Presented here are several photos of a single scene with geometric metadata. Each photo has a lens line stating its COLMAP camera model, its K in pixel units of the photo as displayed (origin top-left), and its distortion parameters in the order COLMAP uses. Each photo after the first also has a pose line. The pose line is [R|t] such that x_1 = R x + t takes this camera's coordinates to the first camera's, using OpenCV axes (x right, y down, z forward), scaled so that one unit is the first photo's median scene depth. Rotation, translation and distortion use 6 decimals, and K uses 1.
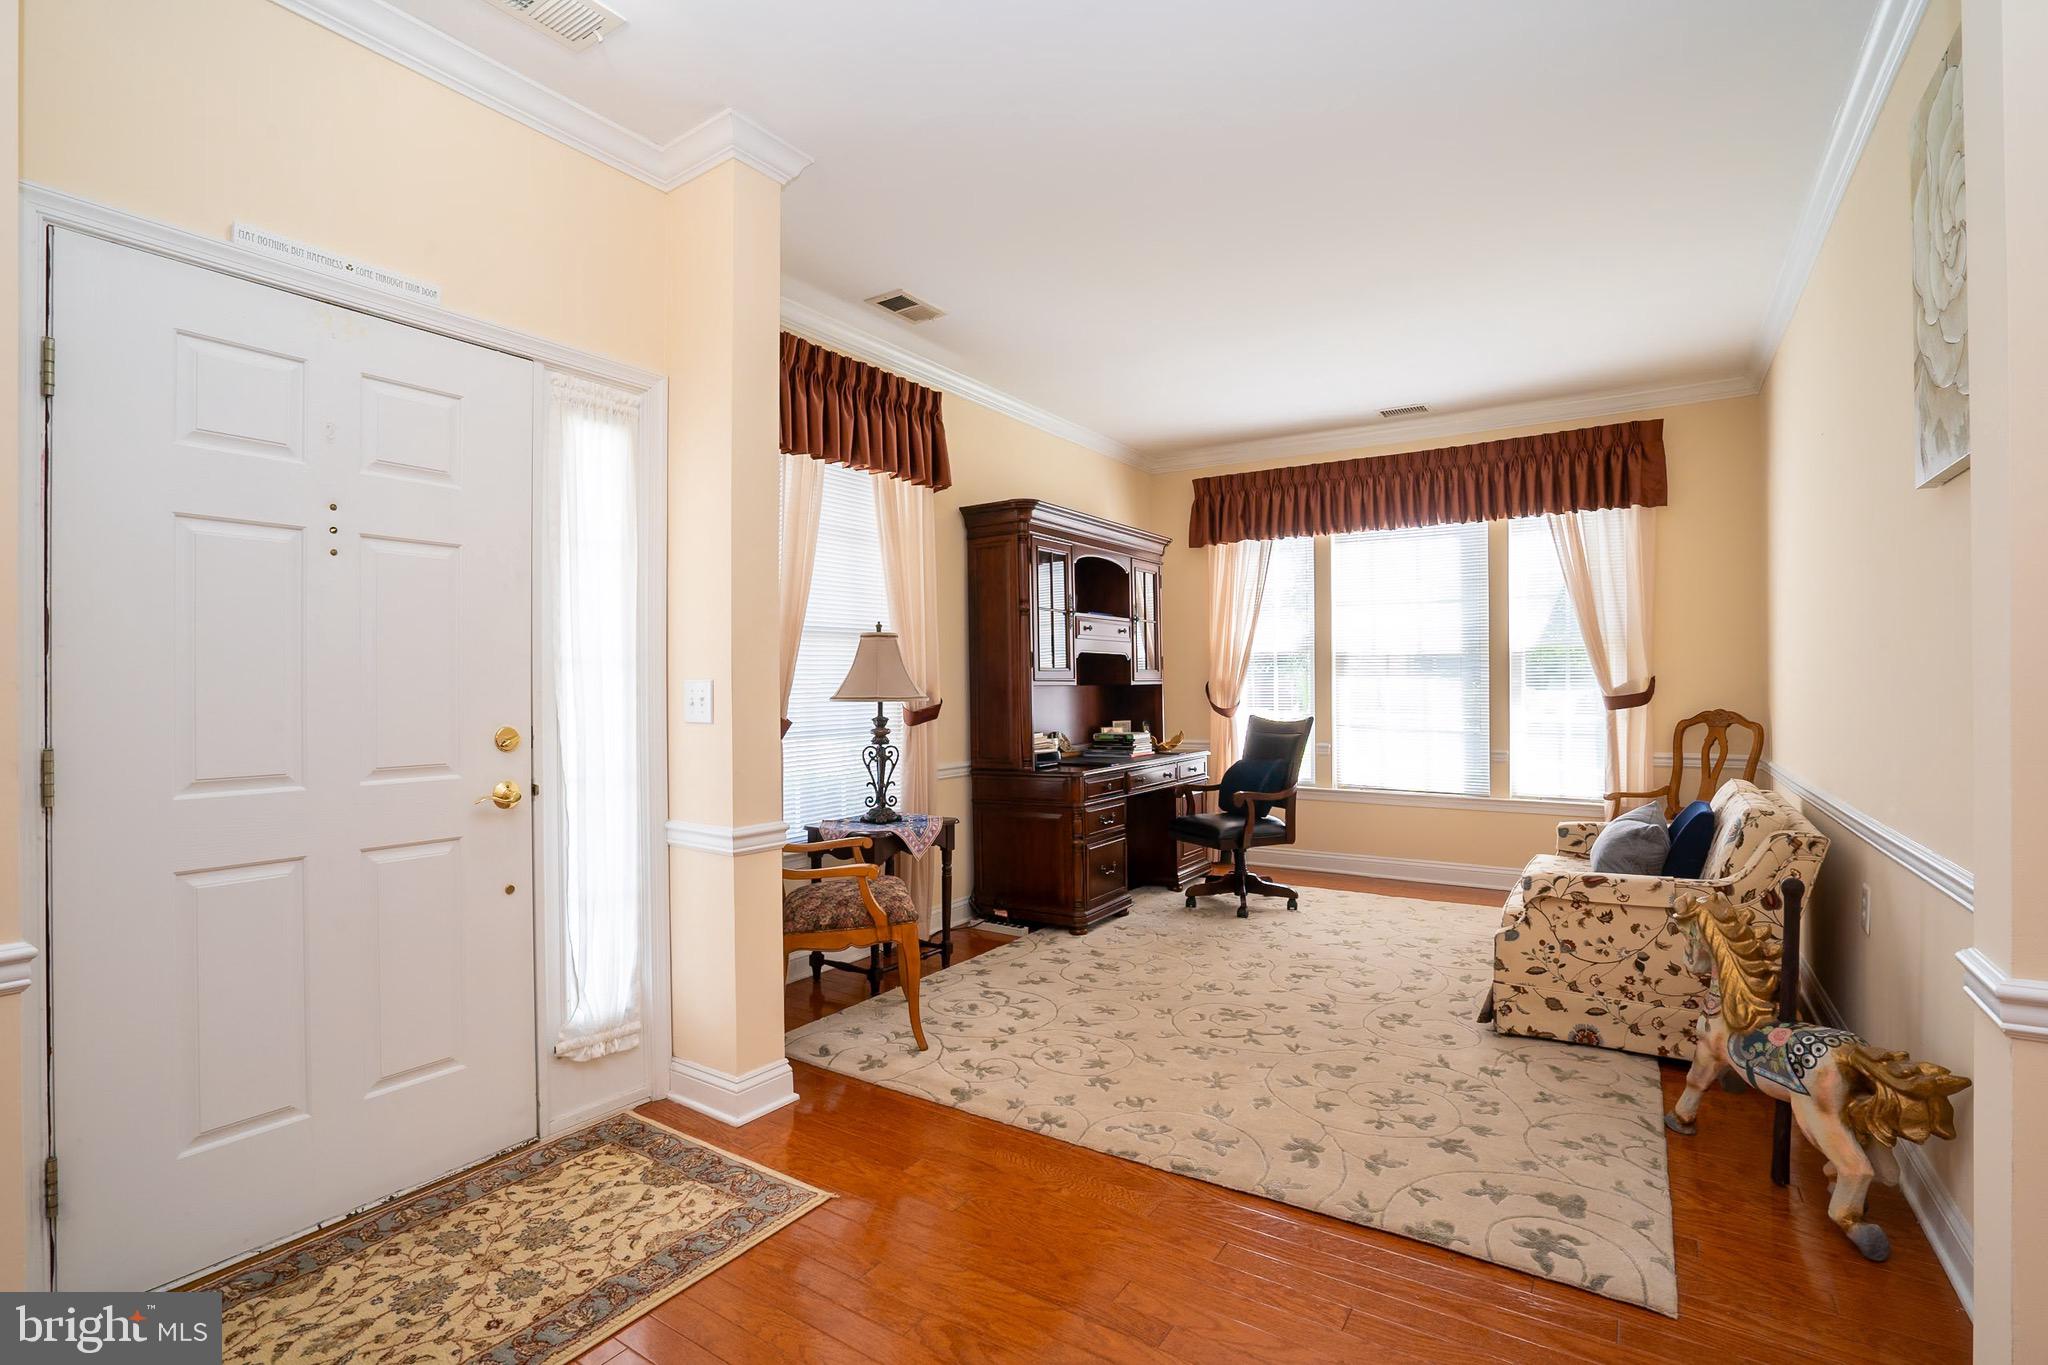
lens RADIAL K [[950.3, 0, 1018.2], [0, 950.3, 687.0], [0, 0, 1]] dist [-0.055086, 0.021703]
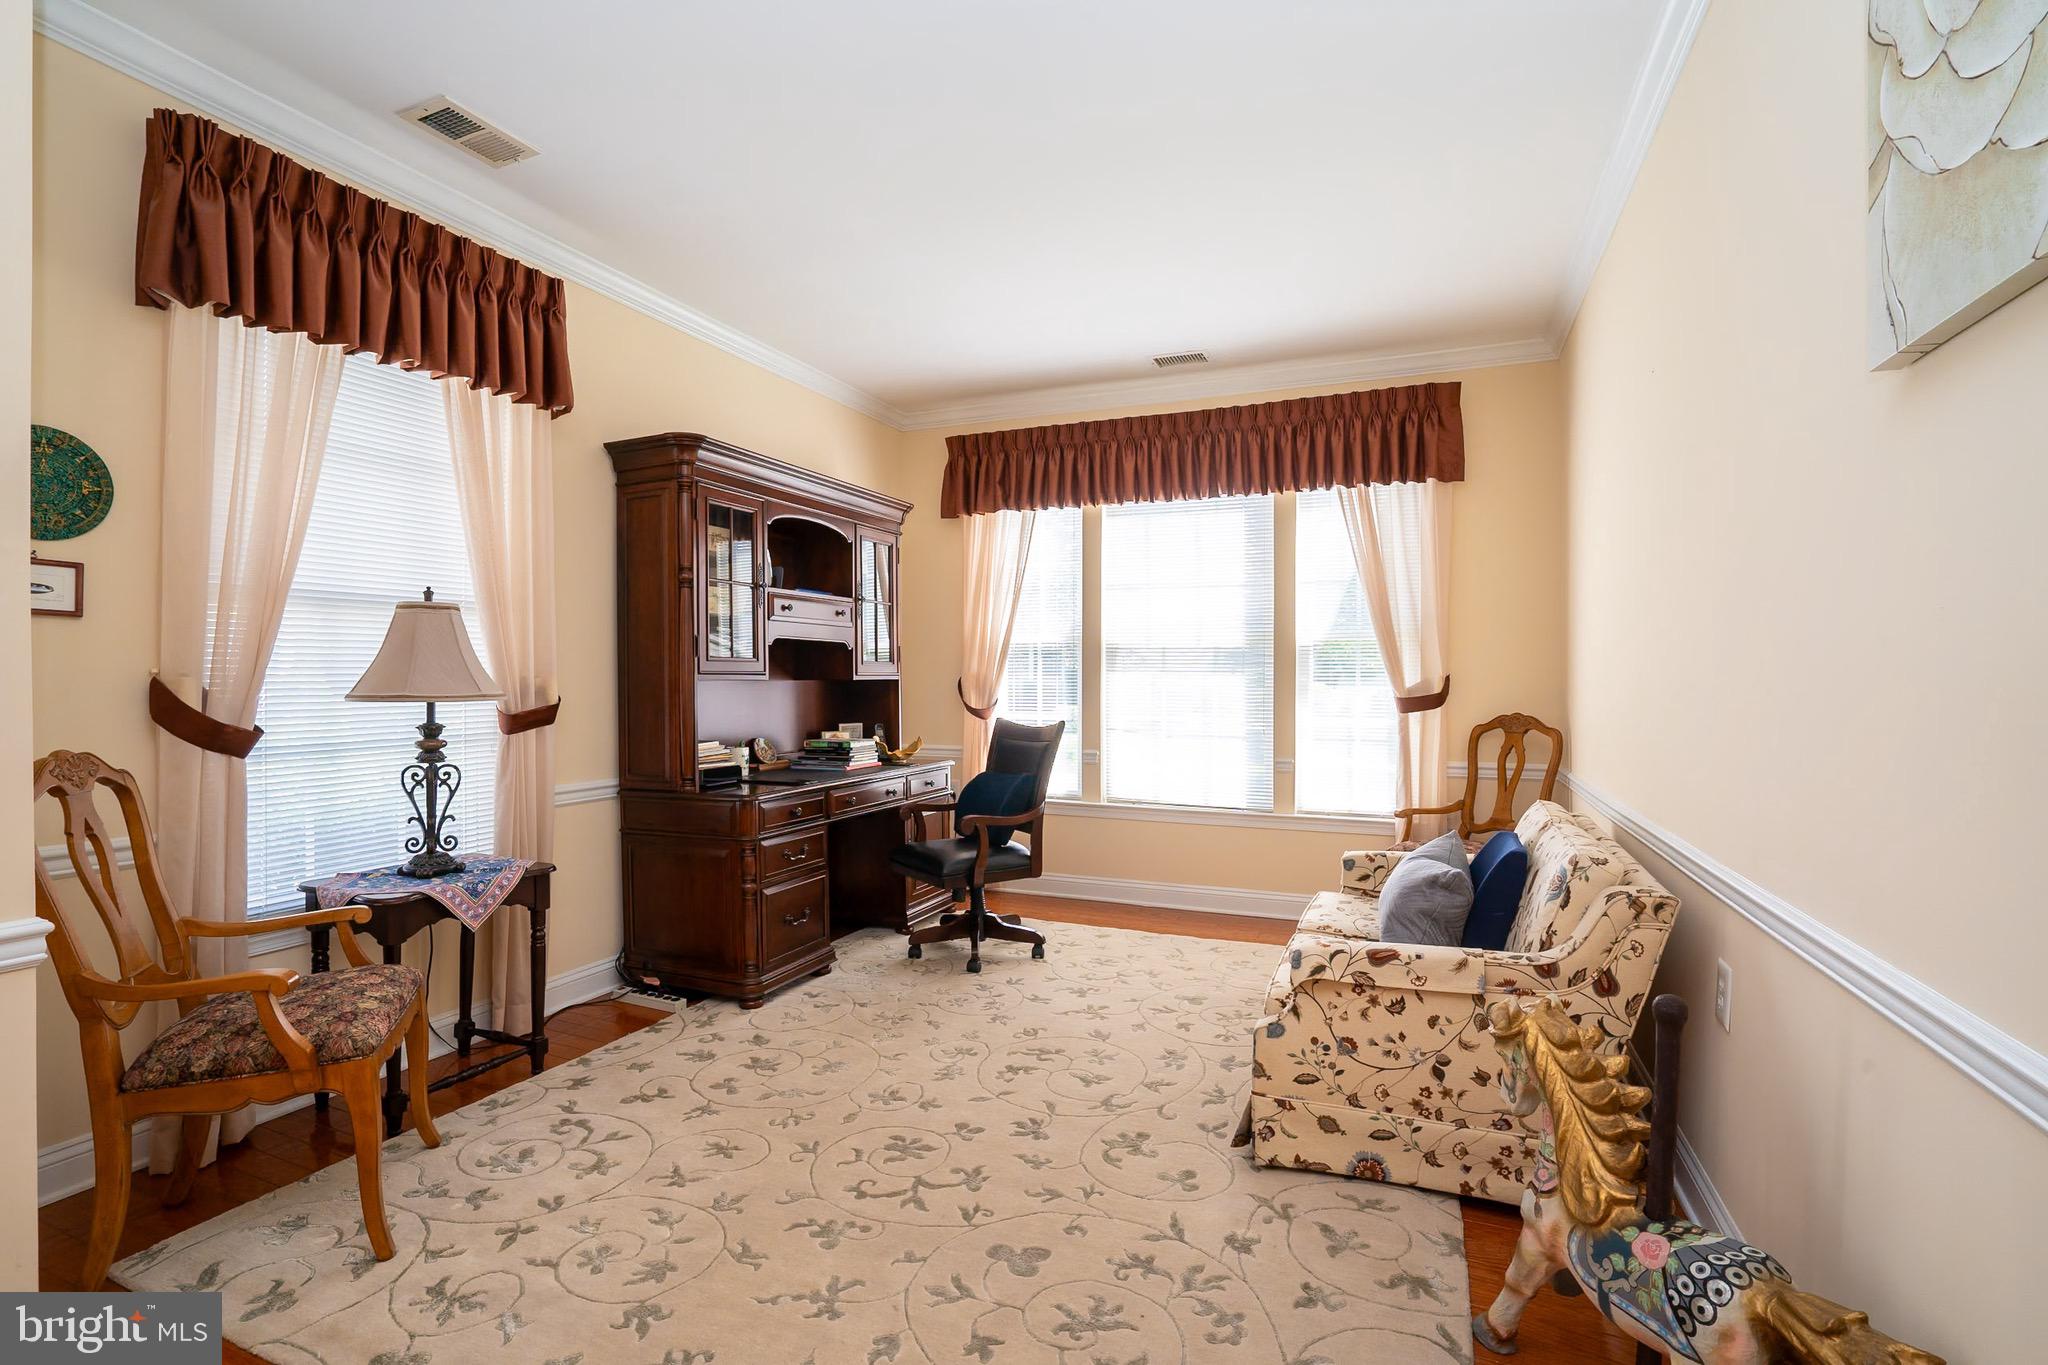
lens RADIAL K [[953.9, 0, 1014.1], [0, 953.9, 686.5], [0, 0, 1]] dist [-0.062823, 0.027629]
pose [[0.984239, 0.006890, 0.176708, 0.130934], [-0.007882, 0.999957, 0.004912, -0.001928], [-0.176667, -0.006227, 0.984251, 0.210674]]
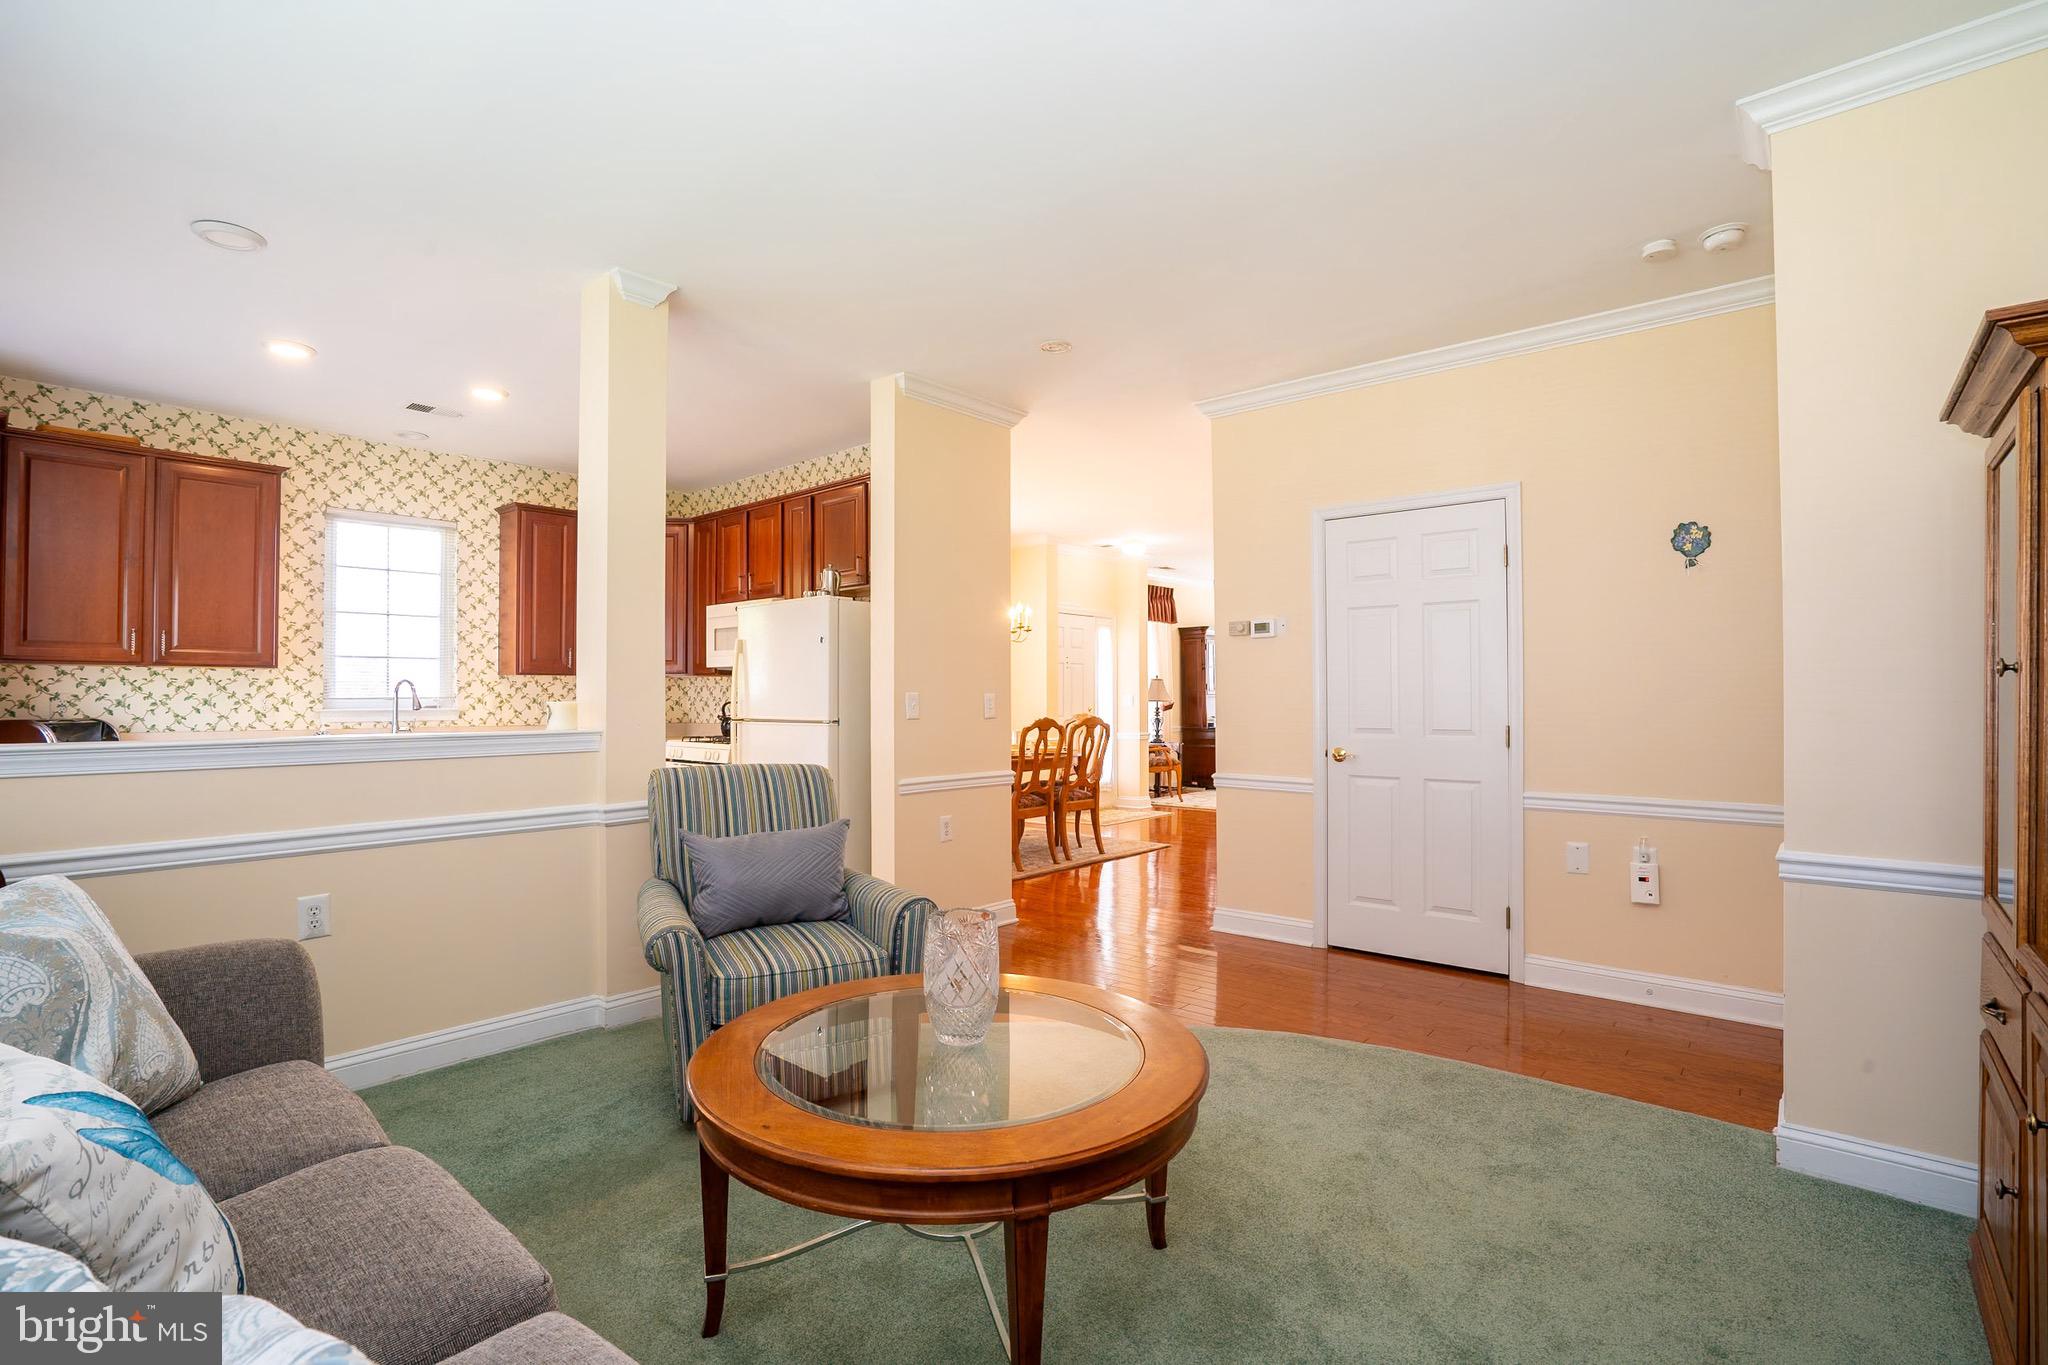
lens RADIAL K [[950.3, 0, 1018.2], [0, 950.3, 687.0], [0, 0, 1]] dist [-0.055086, 0.021703]
pose [[0.991629, 0.002406, -0.129096, -0.163407], [-0.003643, 0.999950, -0.009340, -0.001594], [0.129067, 0.009732, 0.991588, -1.655668]]
